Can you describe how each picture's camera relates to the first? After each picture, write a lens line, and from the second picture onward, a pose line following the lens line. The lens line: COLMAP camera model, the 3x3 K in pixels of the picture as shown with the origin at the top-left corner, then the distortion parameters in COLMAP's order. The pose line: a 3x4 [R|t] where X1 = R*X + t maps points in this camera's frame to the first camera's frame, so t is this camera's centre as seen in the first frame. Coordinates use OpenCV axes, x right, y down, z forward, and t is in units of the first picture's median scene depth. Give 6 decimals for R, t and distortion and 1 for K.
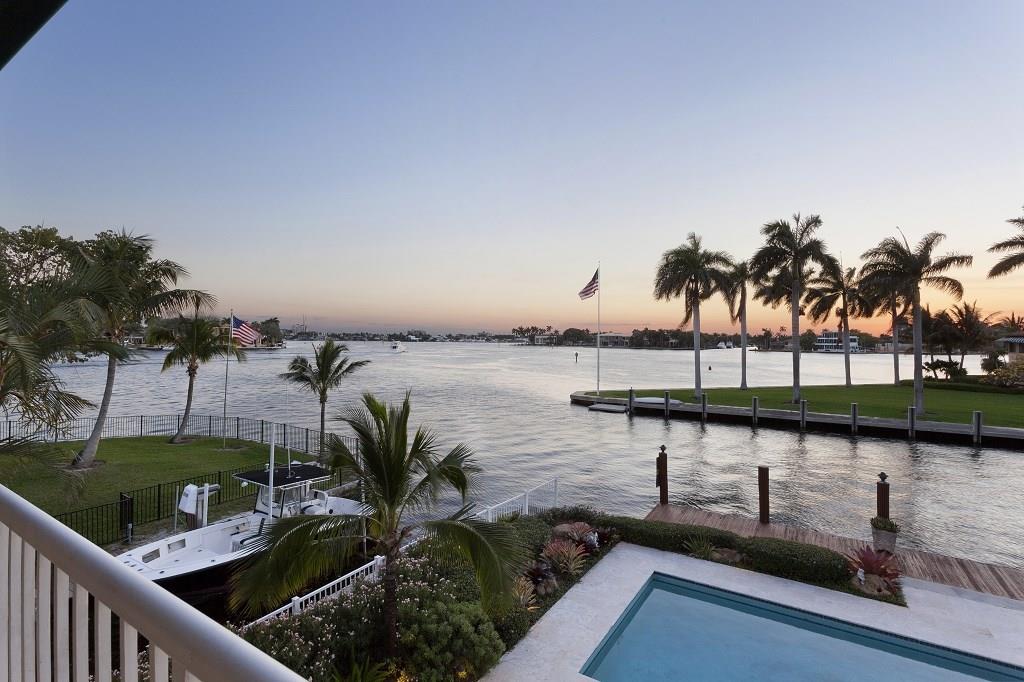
lens RADIAL K [[509.5, 0, 512.0], [0, 509.5, 341.0], [0, 0, 1]] dist [-0.002205, -0.000441]
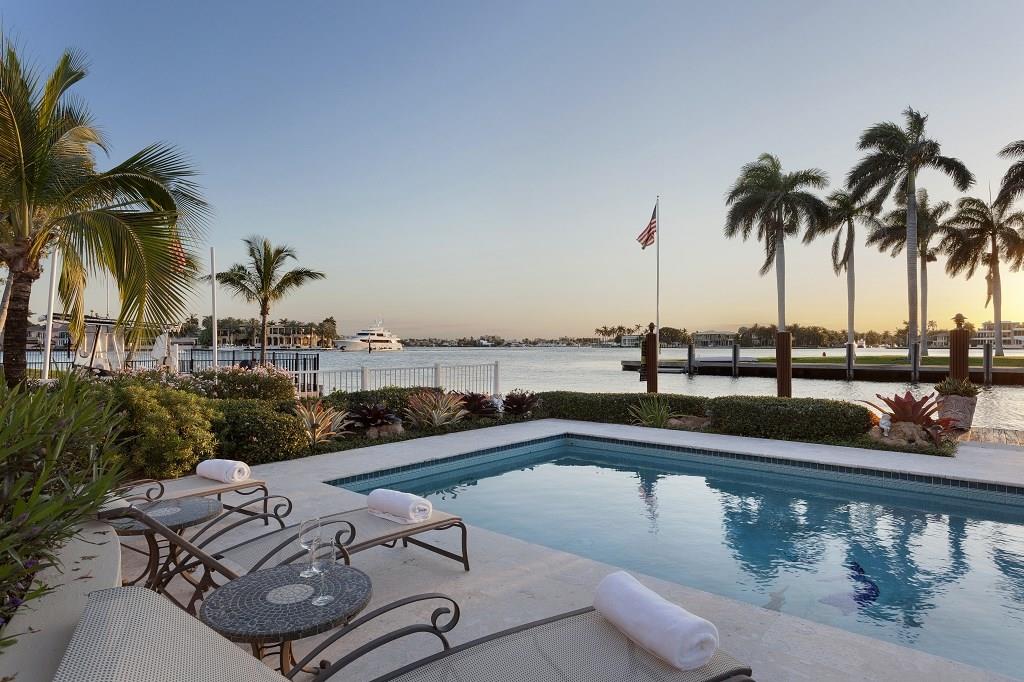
lens RADIAL K [[579.0, 0, 512.0], [0, 579.0, 341.0], [0, 0, 1]] dist [-0.009388, -0.001149]
pose [[0.988987, -0.016111, -0.147121, 0.064754], [0.014588, 0.999828, -0.011423, 0.068093], [0.147279, 0.009151, 0.989053, 0.045474]]
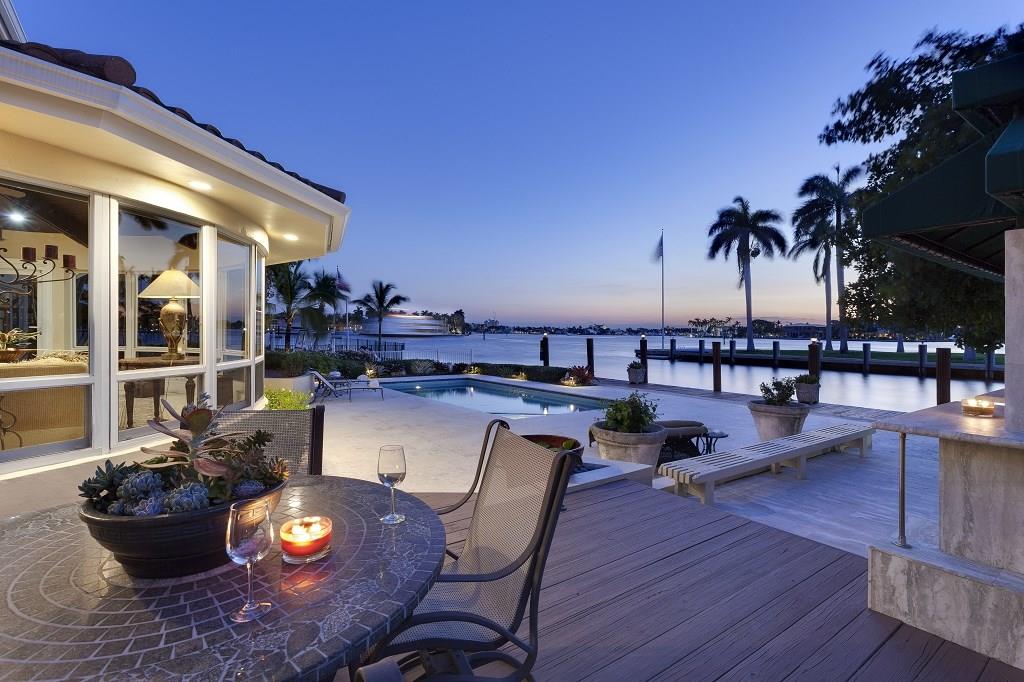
lens RADIAL K [[496.5, 0, 512.0], [0, 496.5, 341.0], [0, 0, 1]] dist [-0.001965, -0.000208]
pose [[0.936788, 0.004286, -0.349872, 0.204534], [-0.000468, 0.999939, 0.010997, 0.062101], [0.349898, -0.010138, 0.936733, -0.106301]]
